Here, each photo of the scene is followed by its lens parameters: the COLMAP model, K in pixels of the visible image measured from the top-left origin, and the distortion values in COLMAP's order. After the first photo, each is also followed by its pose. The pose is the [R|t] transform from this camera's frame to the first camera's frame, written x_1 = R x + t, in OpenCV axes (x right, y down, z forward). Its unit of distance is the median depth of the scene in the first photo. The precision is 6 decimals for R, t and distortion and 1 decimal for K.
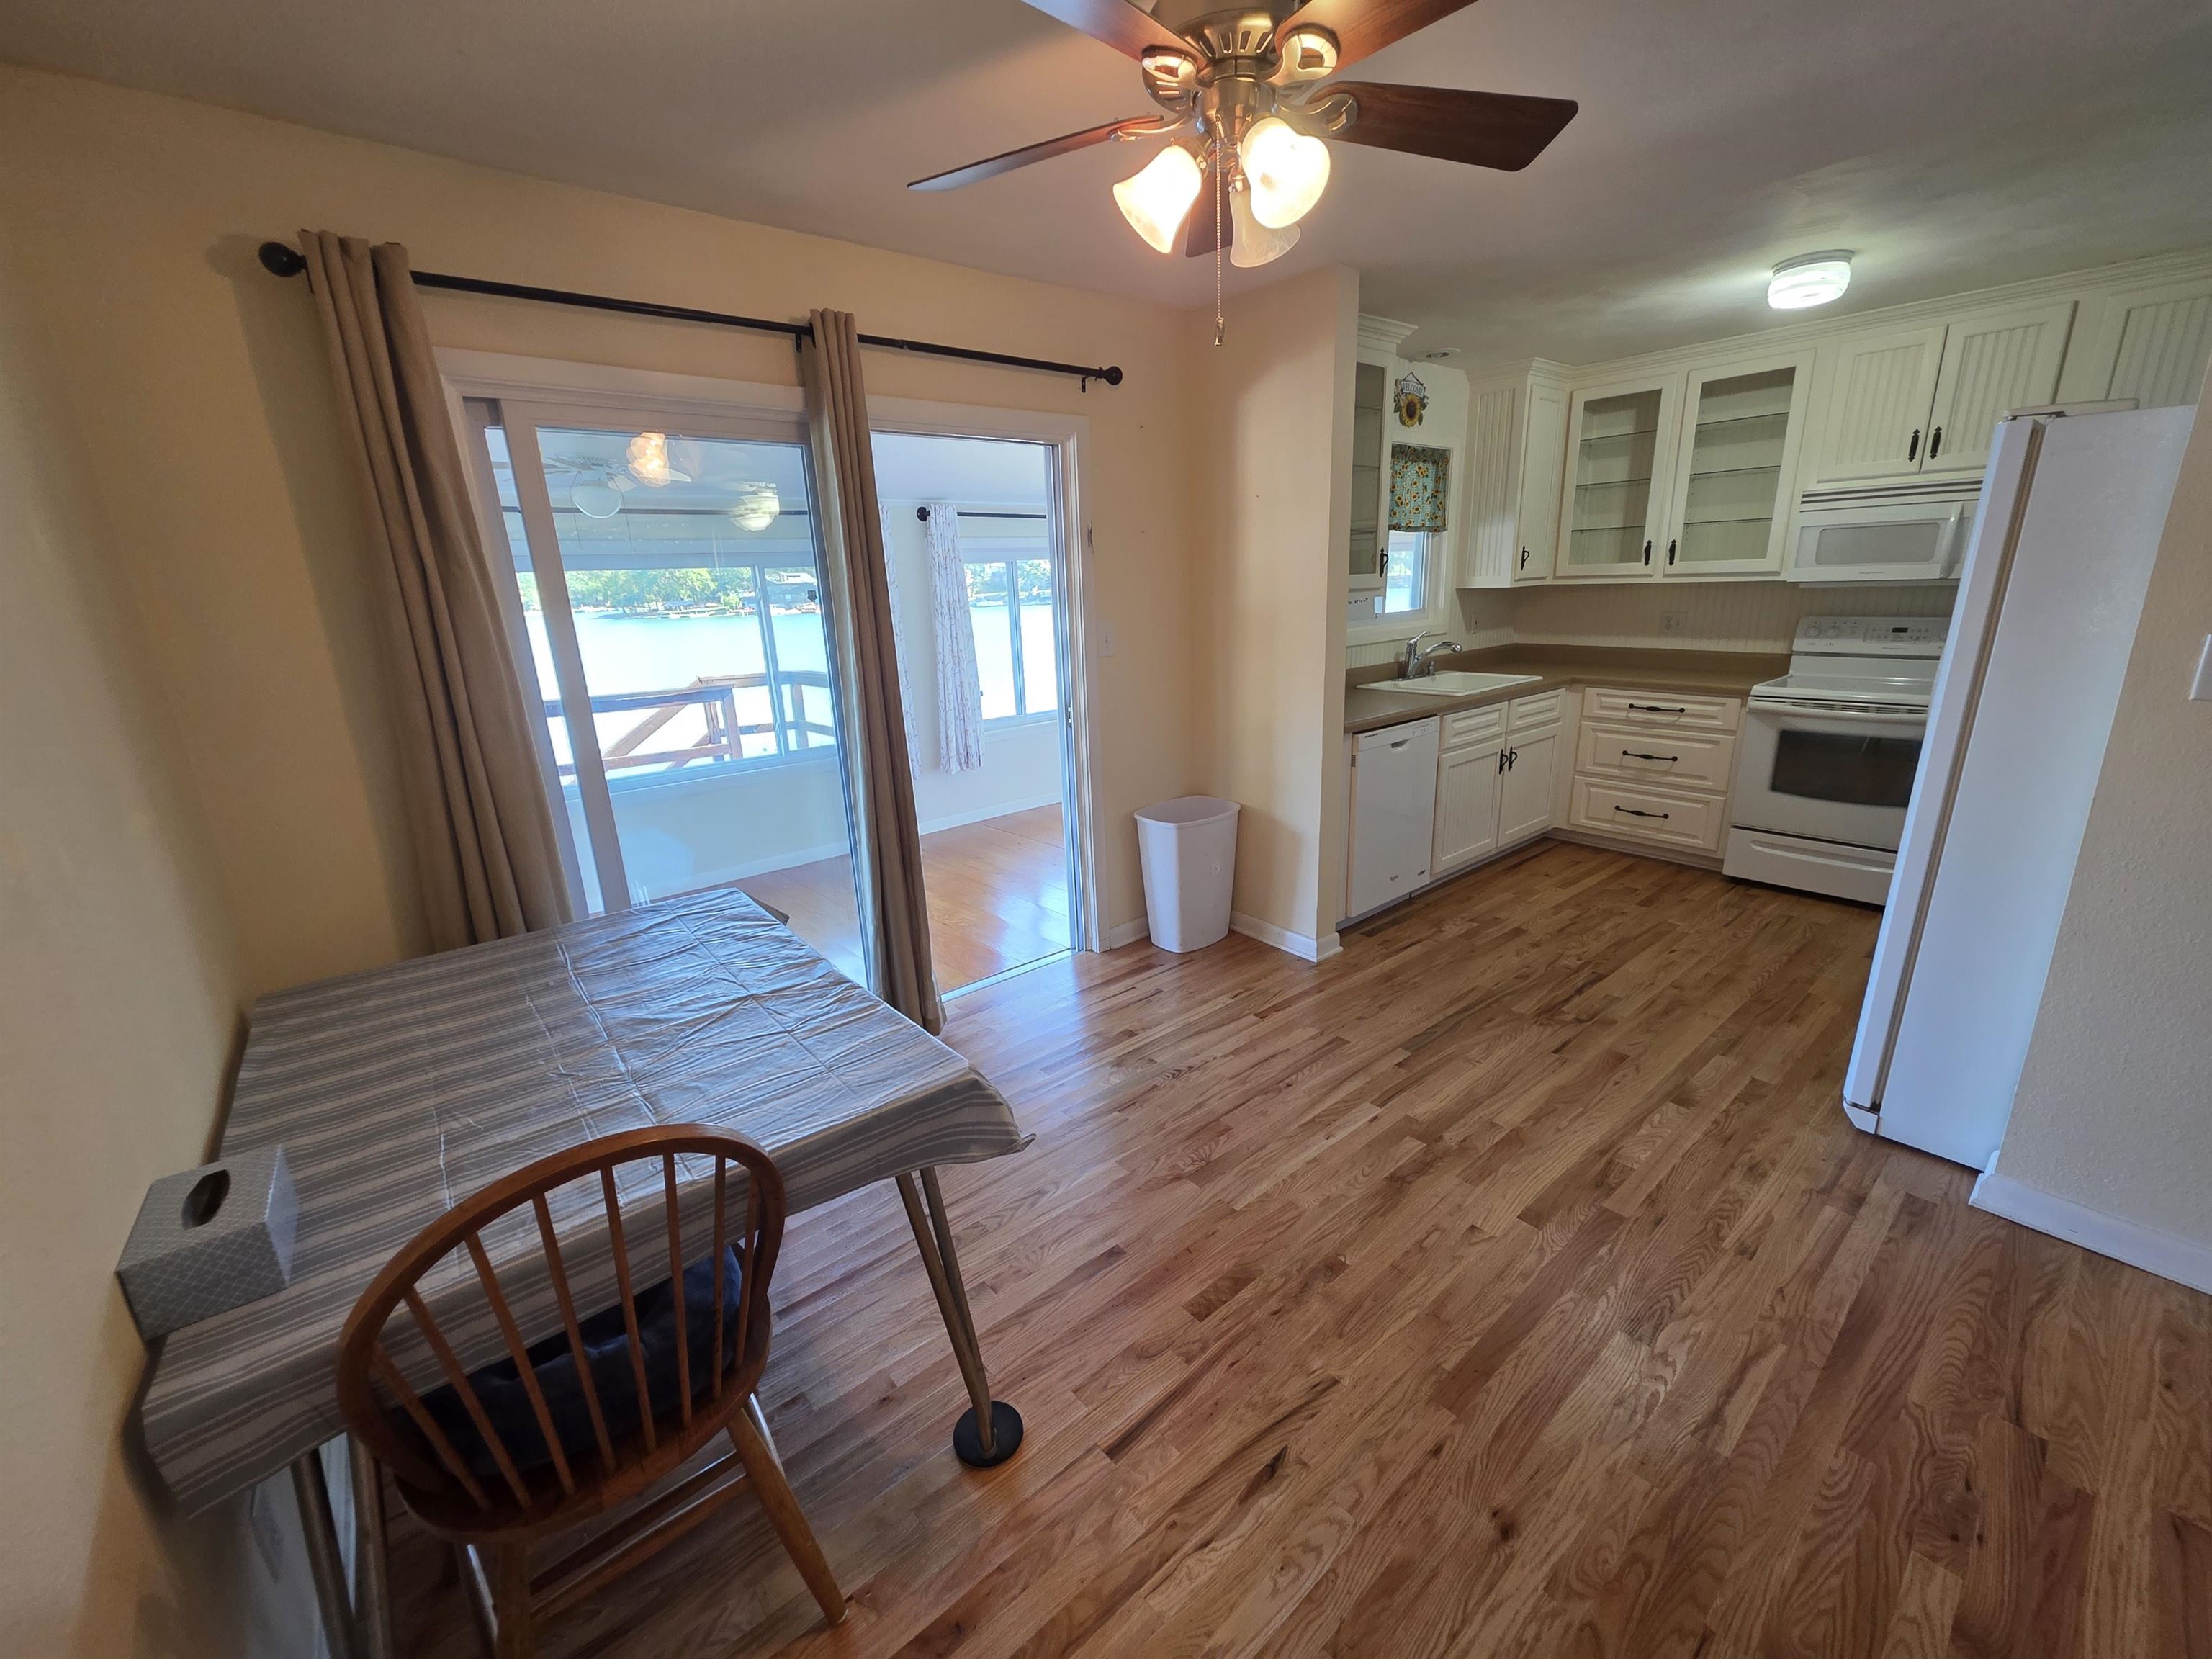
lens RADIAL K [[882.1, 0, 1112.5], [0, 882.1, 829.3], [0, 0, 1]] dist [0.001787, 0.000056]
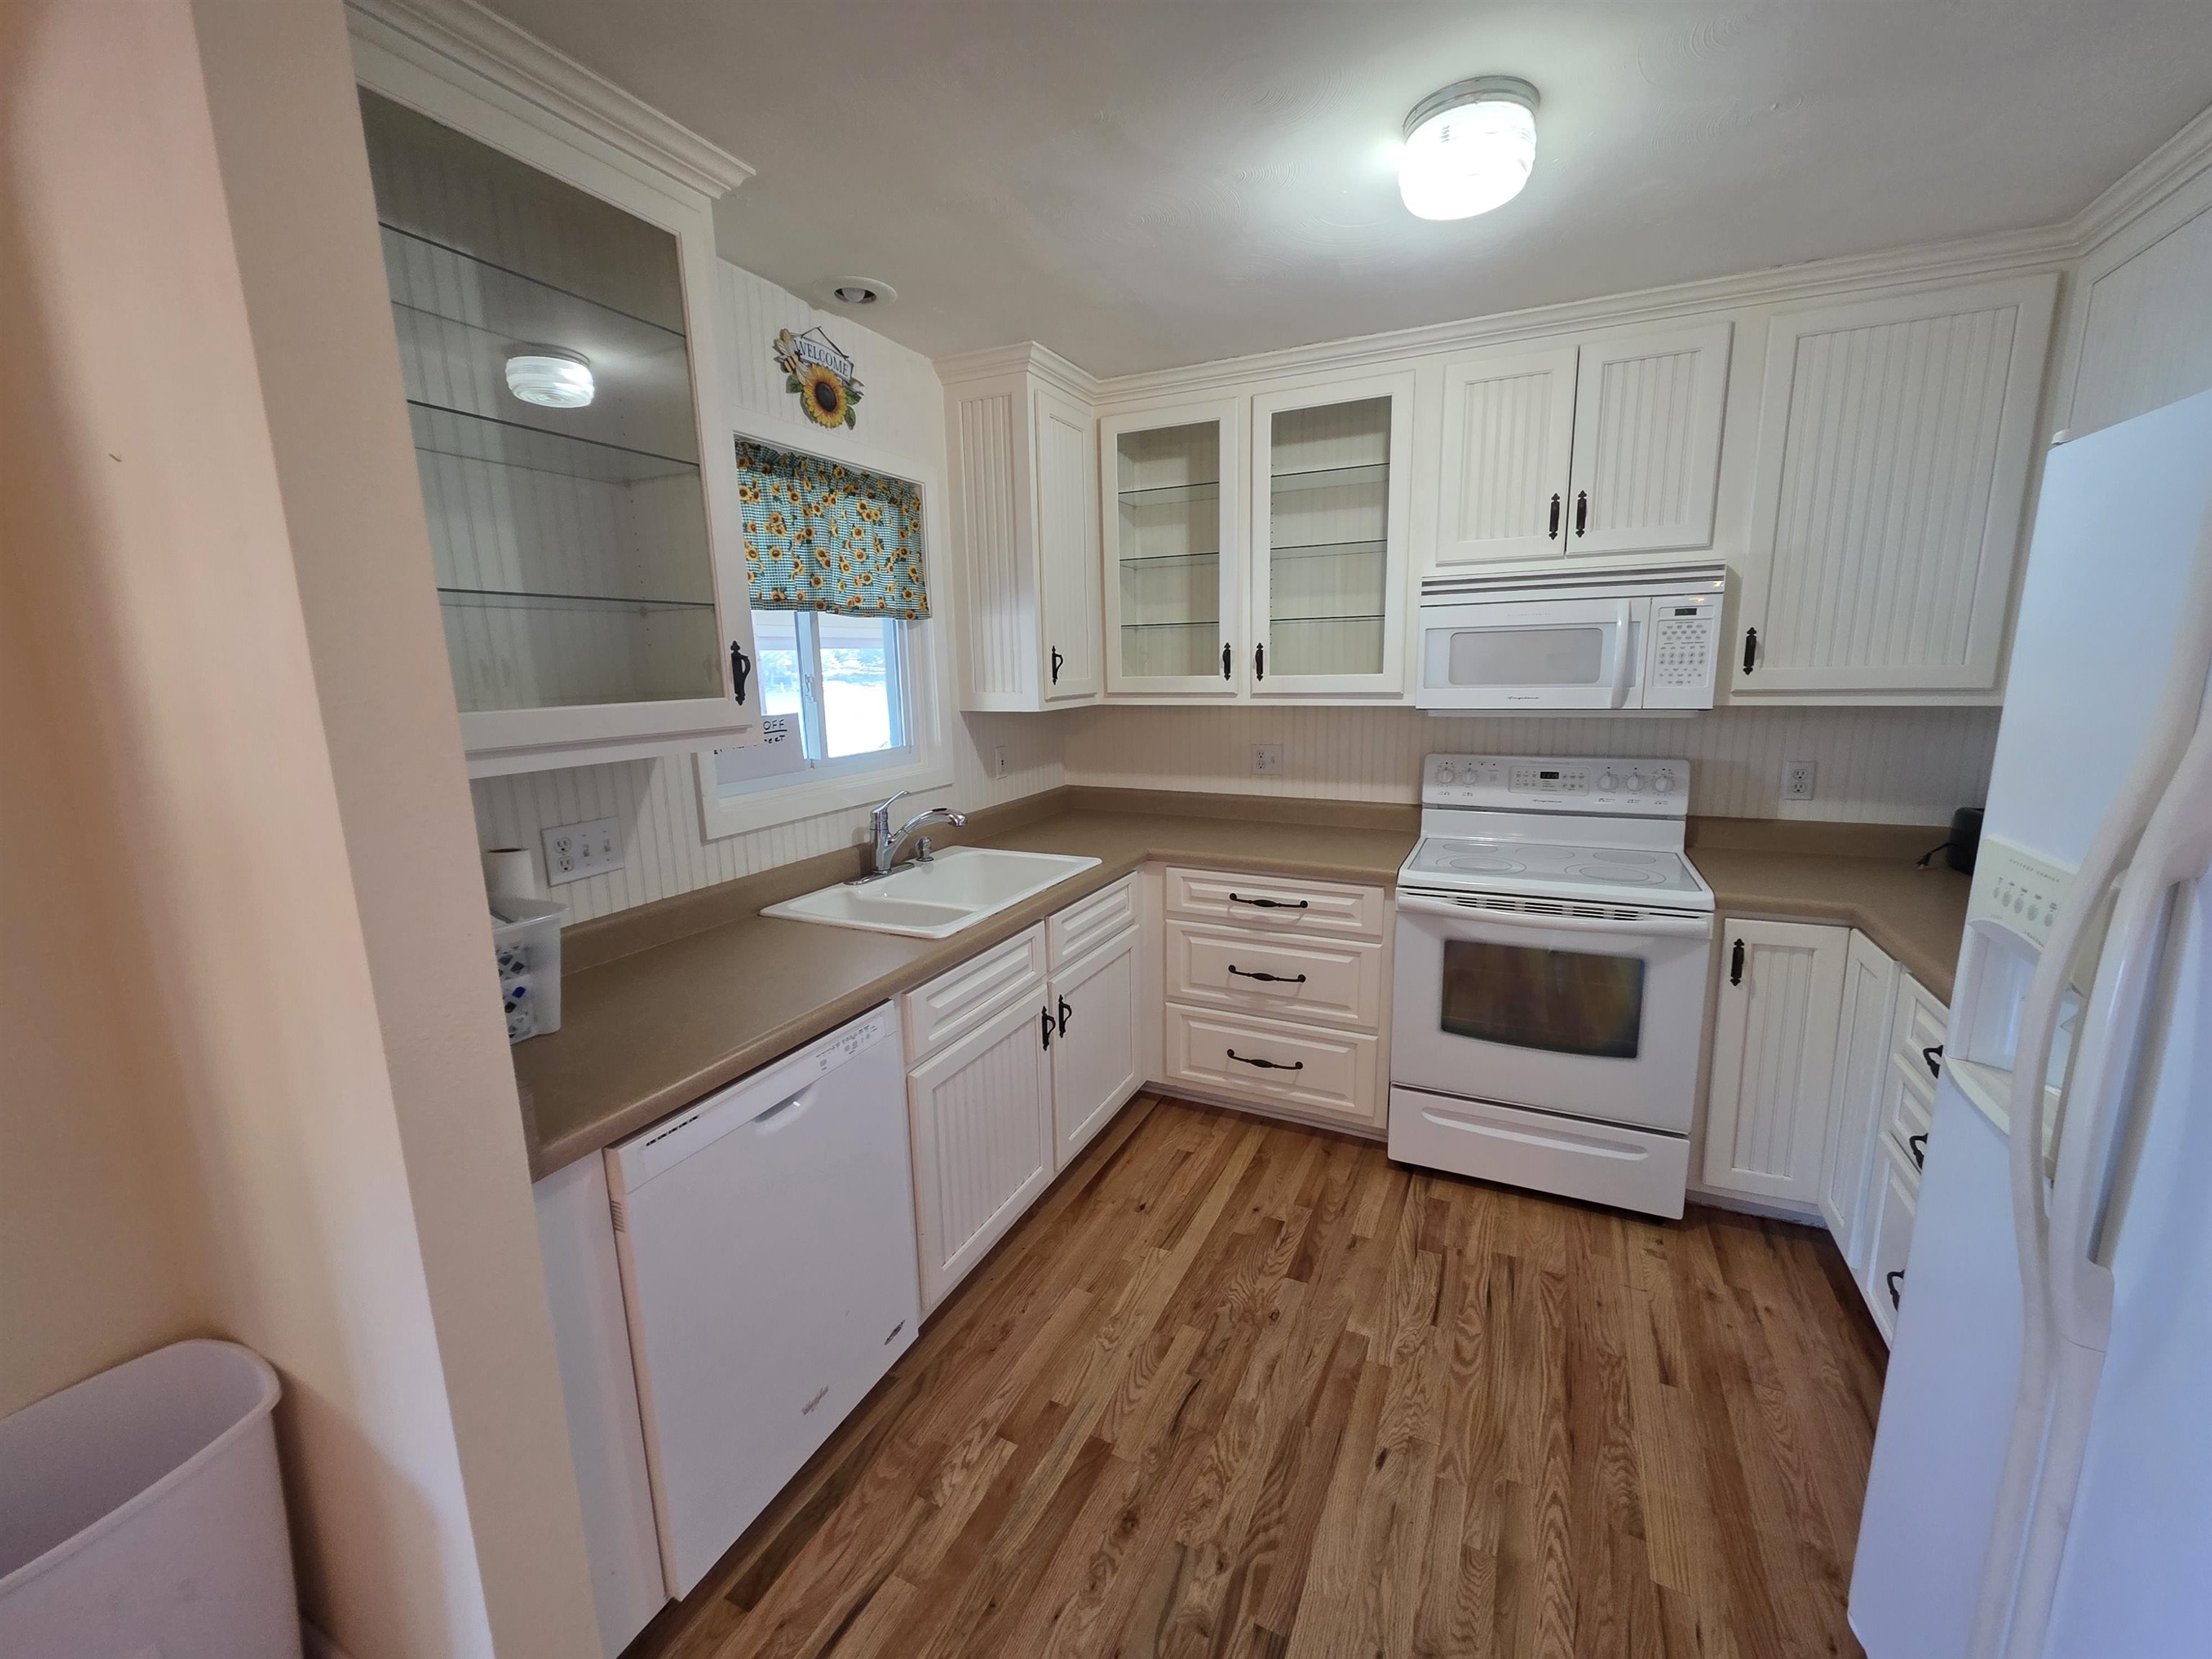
lens RADIAL K [[885.4, 0, 1115.9], [0, 885.4, 827.6], [0, 0, 1]] dist [0.003890, -0.001968]
pose [[0.907905, -0.060235, 0.414826, 0.279466], [0.102970, 0.991347, -0.081416, -0.162407], [-0.406333, 0.116633, 0.906251, 0.504285]]
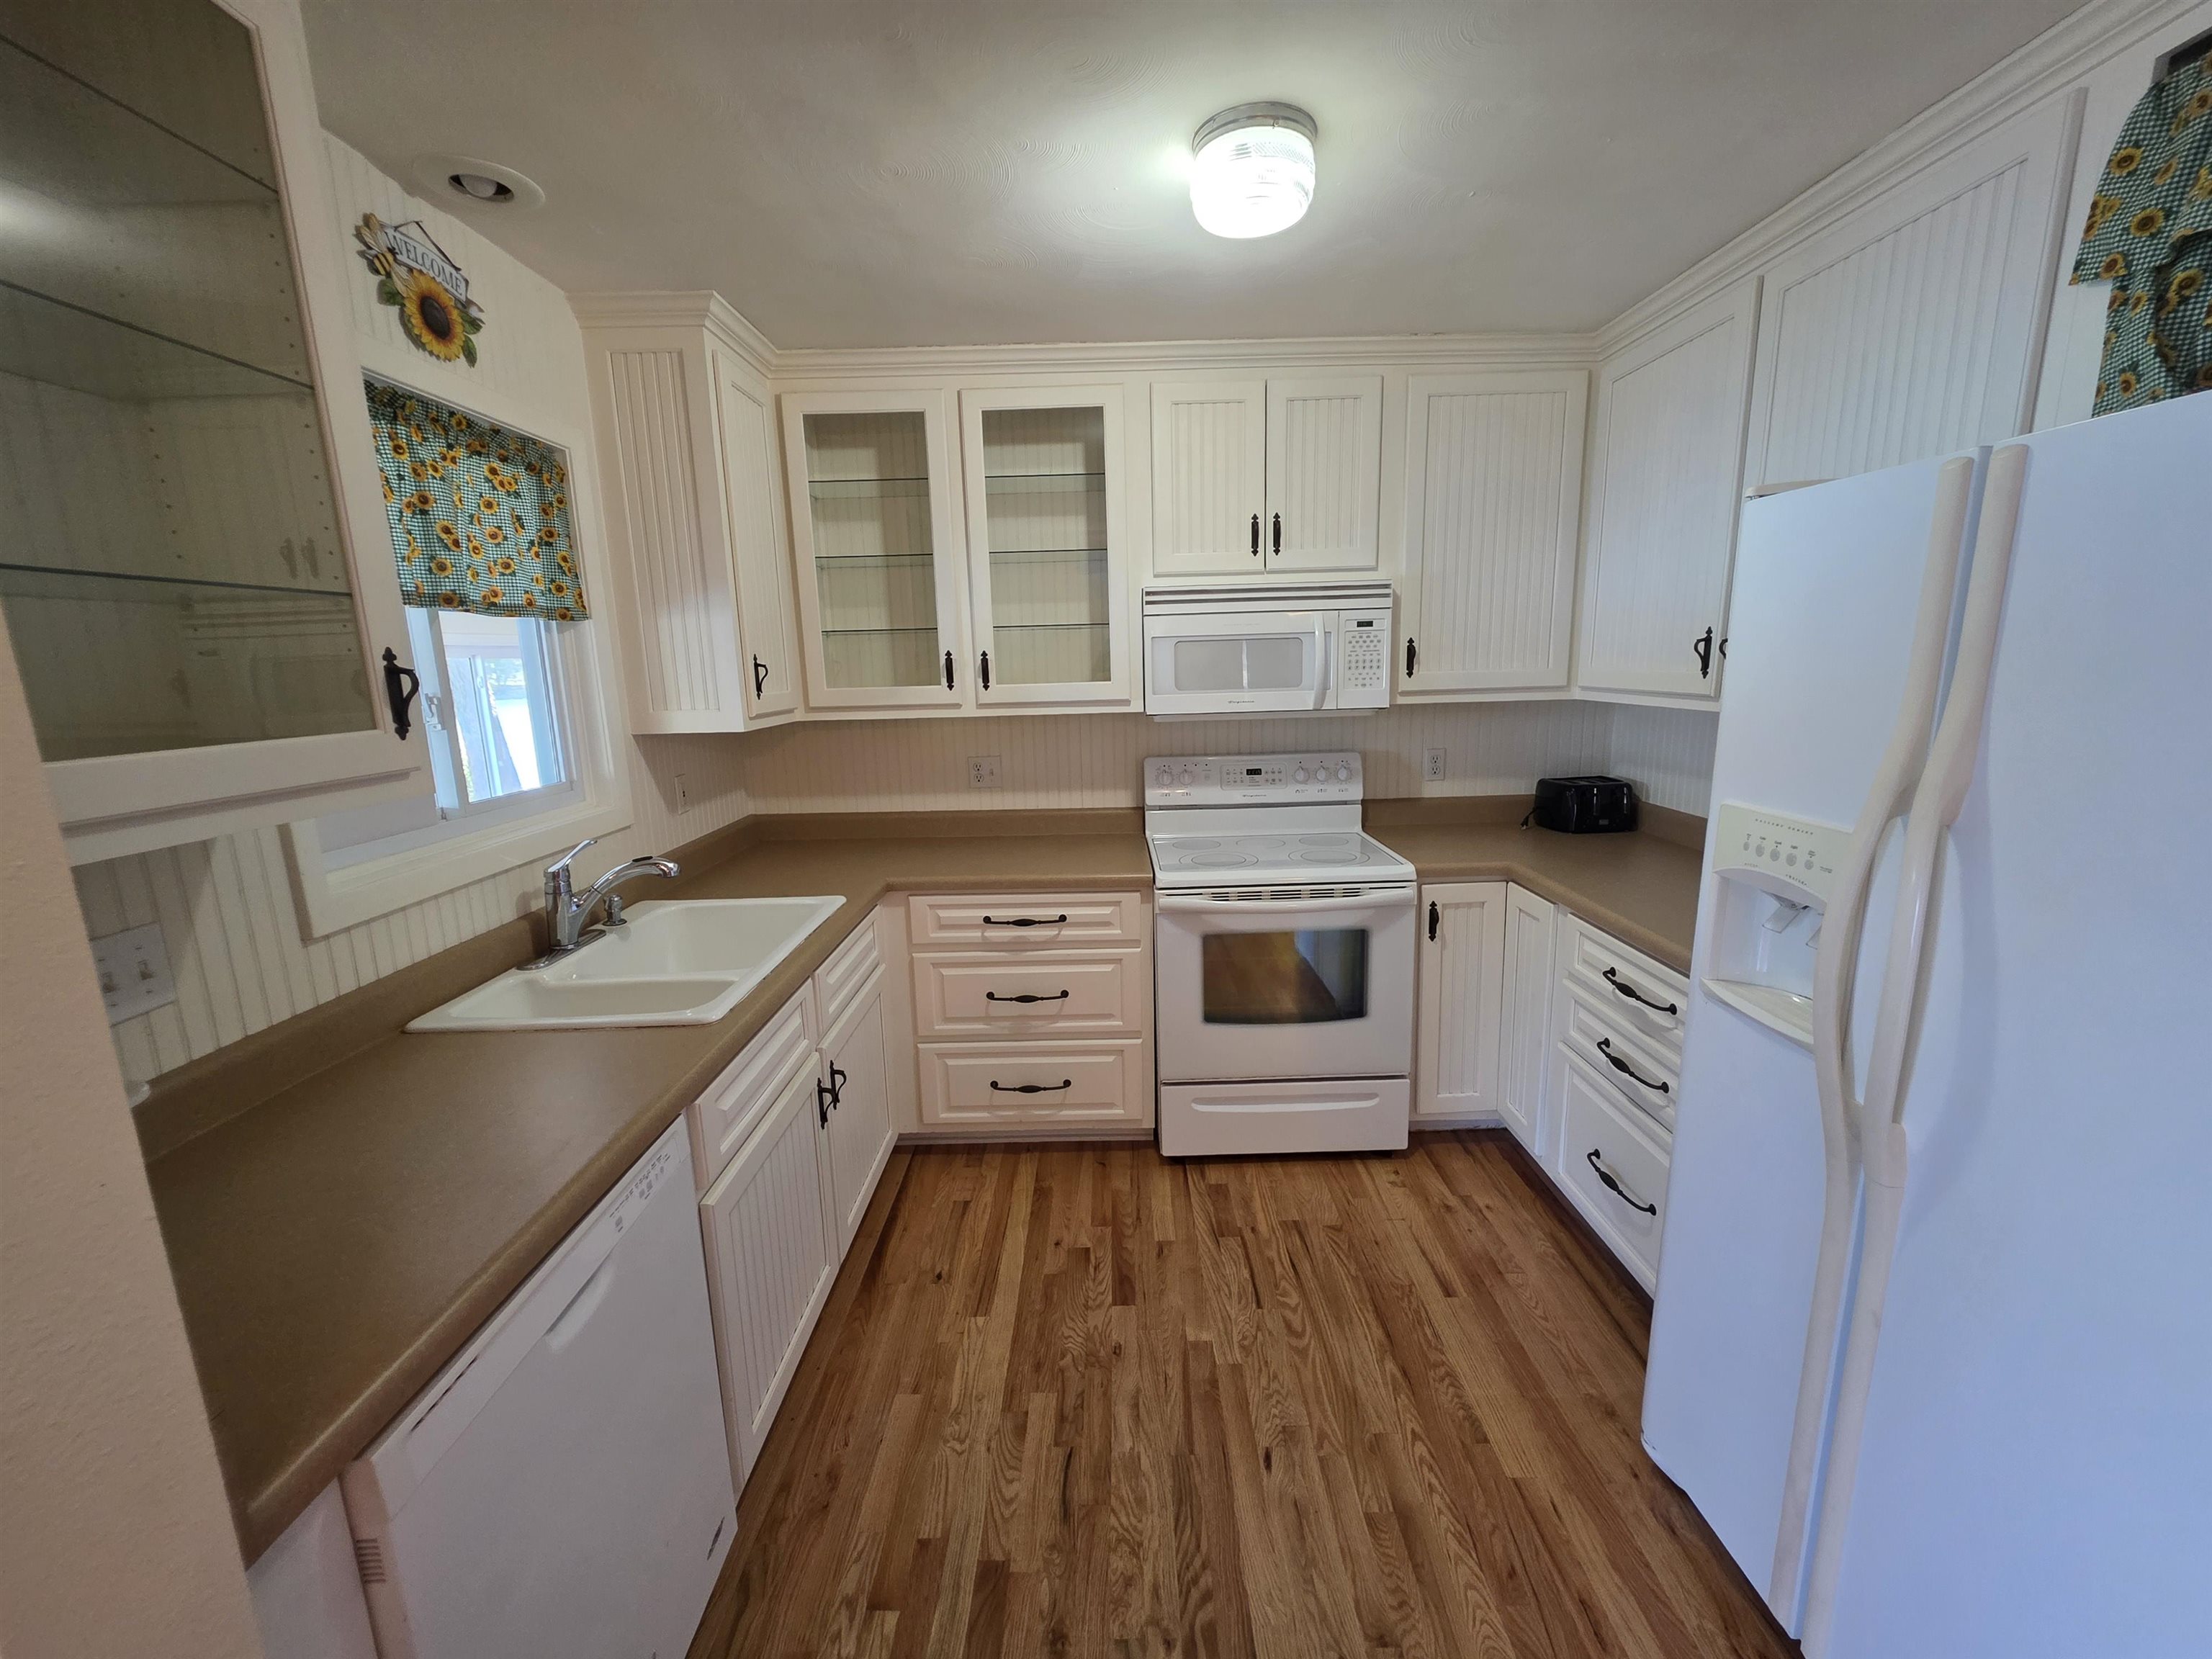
lens RADIAL K [[885.6, 0, 1109.6], [0, 885.6, 827.1], [0, 0, 1]] dist [0.000902, -0.000454]
pose [[0.638987, -0.124497, 0.759076, 0.216405], [0.214511, 0.976508, -0.020417, -0.190169], [-0.738702, 0.175876, 0.650682, 0.599783]]
